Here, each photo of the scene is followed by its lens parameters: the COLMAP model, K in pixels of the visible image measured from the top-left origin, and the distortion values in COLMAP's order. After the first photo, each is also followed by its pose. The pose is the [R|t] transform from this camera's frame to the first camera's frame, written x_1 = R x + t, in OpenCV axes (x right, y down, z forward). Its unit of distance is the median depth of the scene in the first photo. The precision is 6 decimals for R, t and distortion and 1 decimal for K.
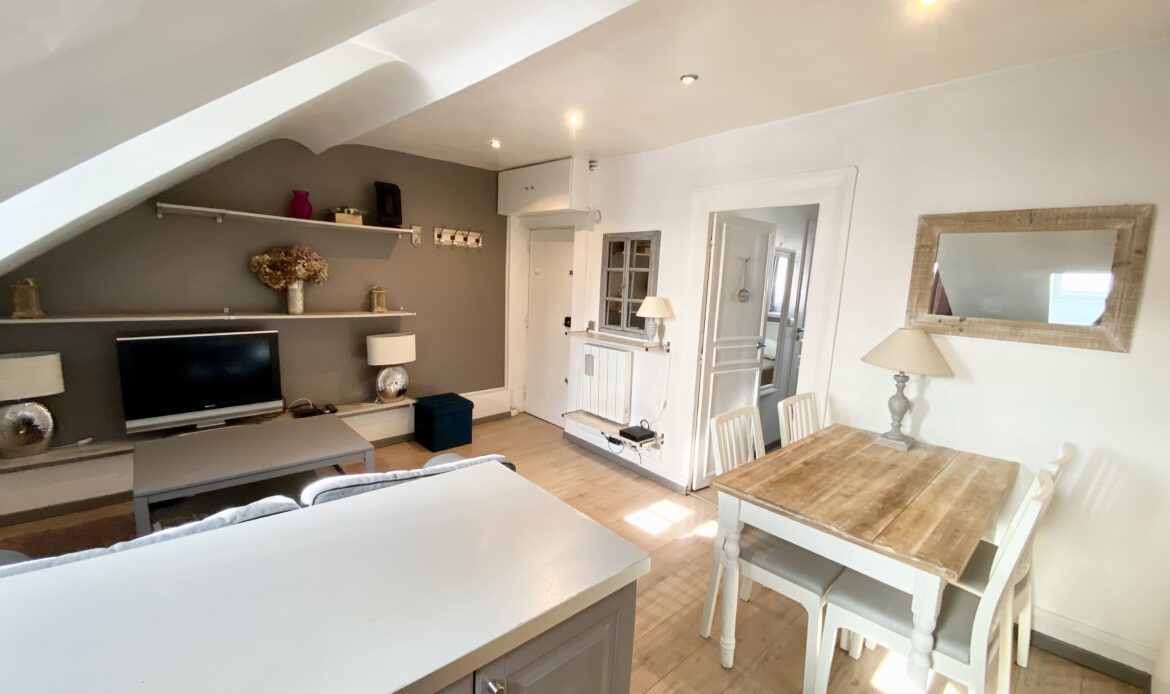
lens RADIAL K [[470.1, 0, 583.2], [0, 470.1, 347.3], [0, 0, 1]] dist [0.045716, -0.033541]
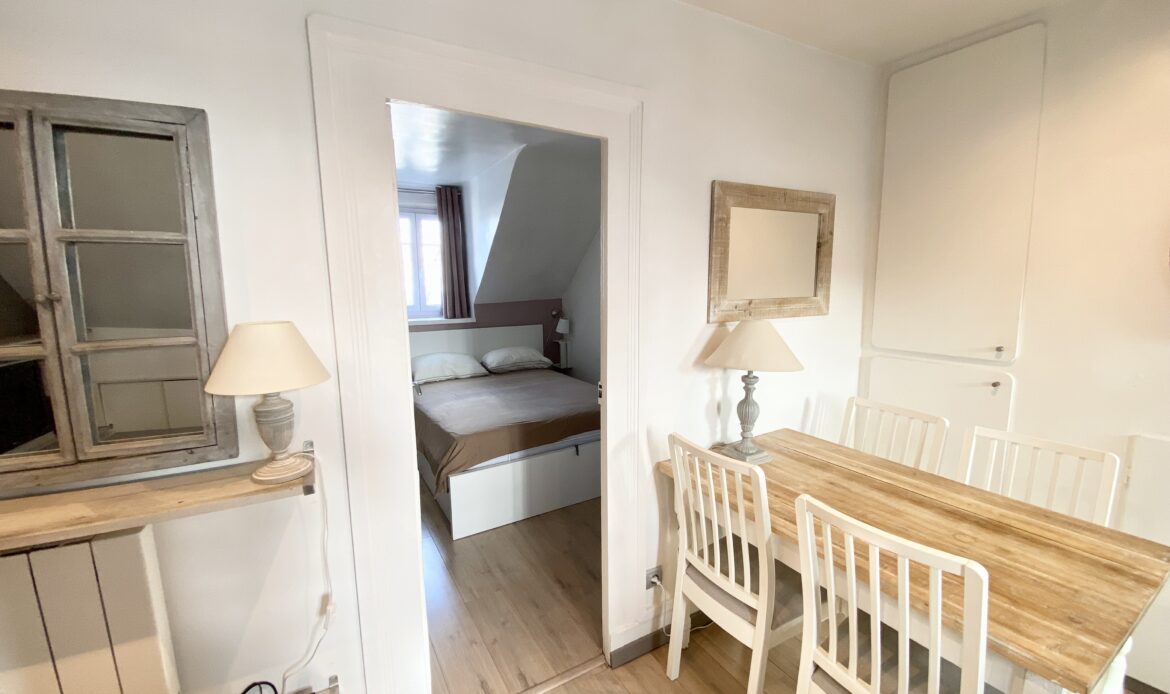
lens RADIAL K [[470.1, 0, 583.2], [0, 470.1, 347.3], [0, 0, 1]] dist [0.045716, -0.033541]
pose [[0.209243, -0.178919, 0.961356, -0.113420], [0.159206, 0.976234, 0.147036, -0.101636], [-0.964816, 0.122287, 0.232755, 0.706260]]
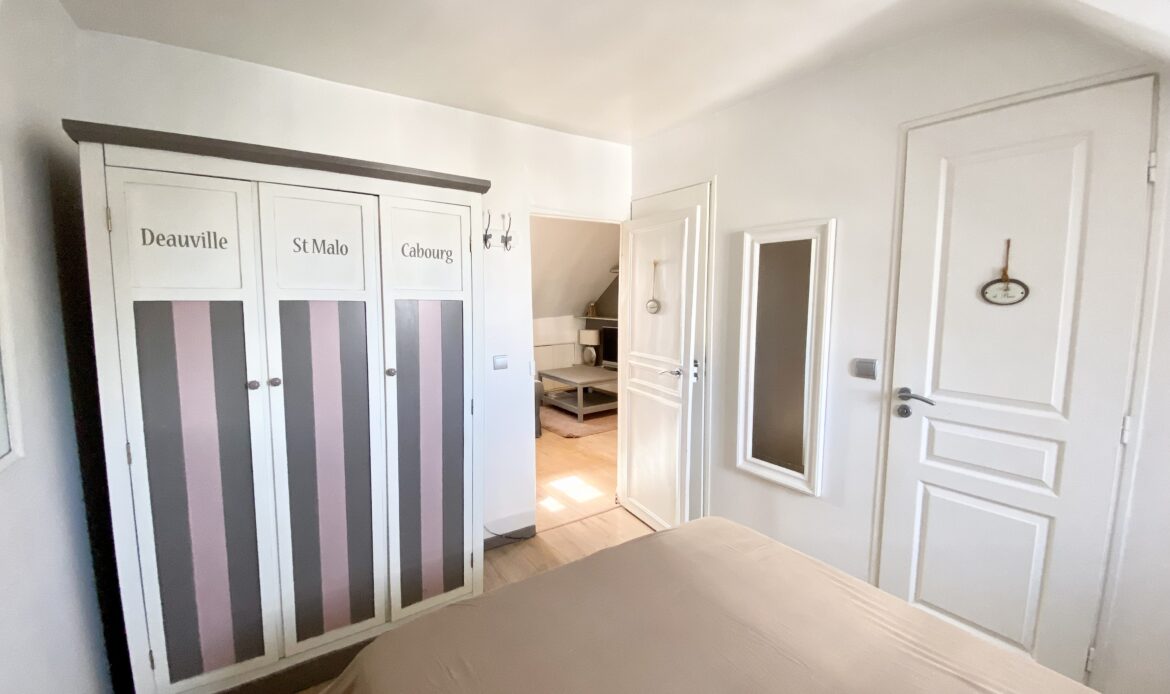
lens RADIAL K [[470.1, 0, 583.2], [0, 470.1, 347.3], [0, 0, 1]] dist [0.045716, -0.033541]
pose [[-0.149843, 0.069153, -0.986288, 1.190267], [-0.142987, 0.985548, 0.090825, -0.096625], [0.978316, 0.154636, -0.137790, 1.009413]]
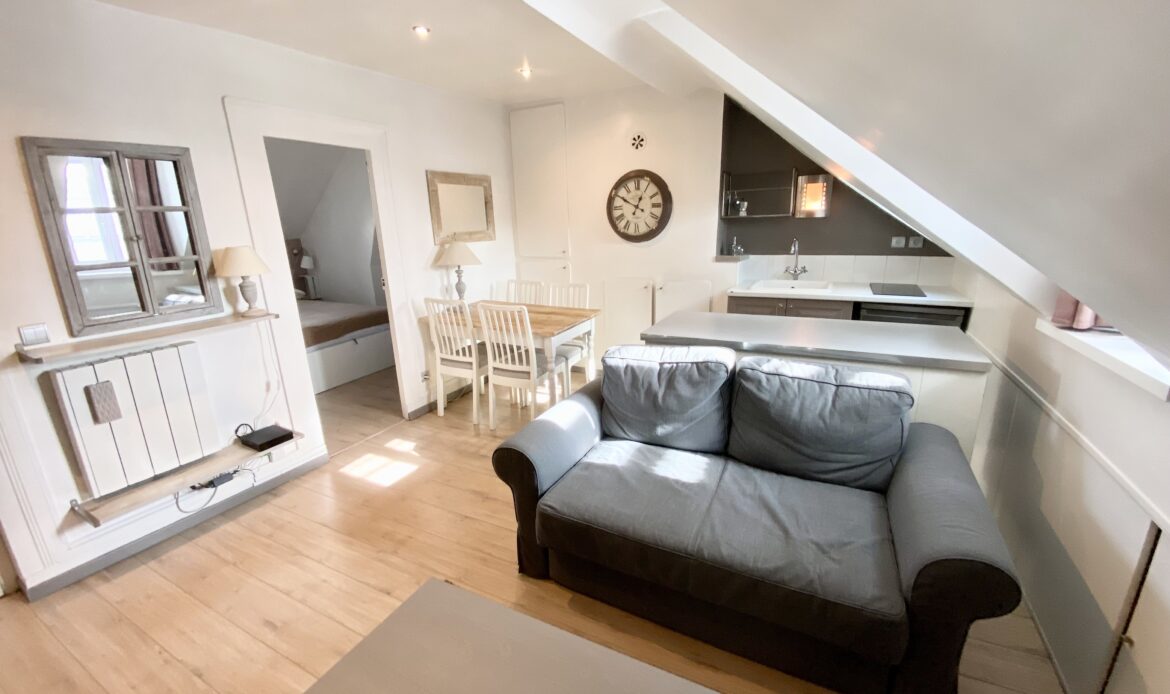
lens RADIAL K [[470.1, 0, 583.2], [0, 470.1, 347.3], [0, 0, 1]] dist [0.045716, -0.033541]
pose [[-0.353774, -0.285856, 0.890579, -0.707176], [0.145815, 0.923656, 0.354397, -0.143434], [-0.923895, 0.255236, -0.285083, 0.745329]]
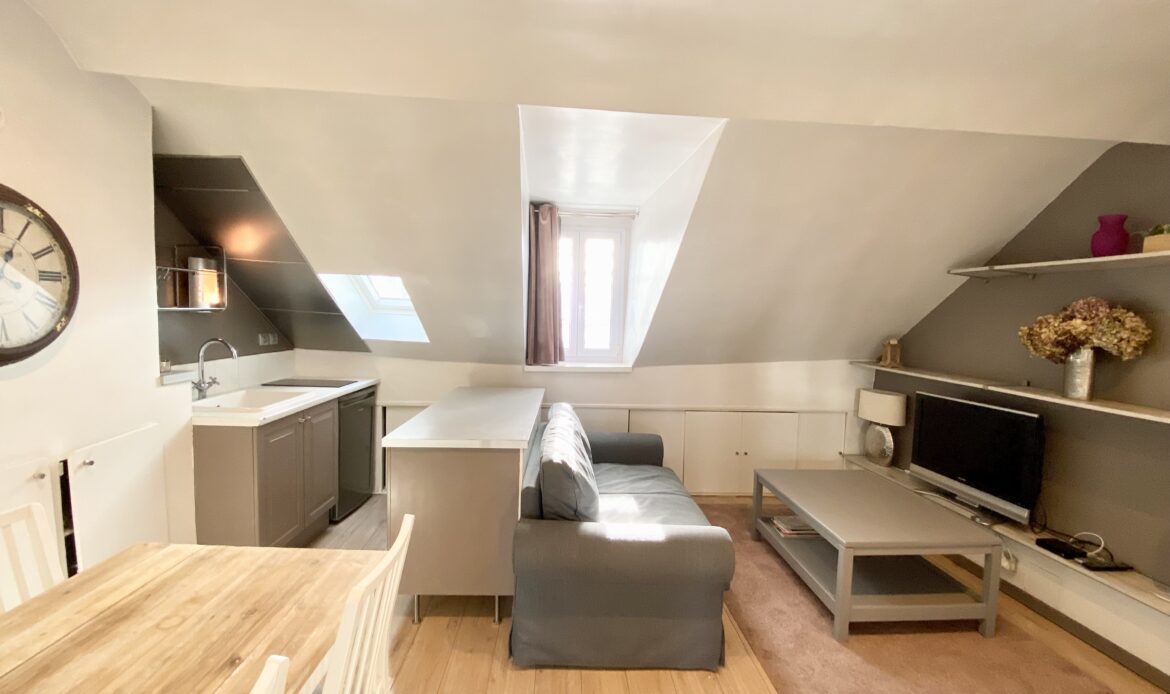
lens RADIAL K [[470.1, 0, 583.2], [0, 470.1, 347.3], [0, 0, 1]] dist [0.045716, -0.033541]
pose [[-0.641747, -0.010324, -0.766847, 0.360436], [-0.166917, 0.977819, 0.126523, -0.109293], [0.748531, 0.209196, -0.629236, 0.883514]]
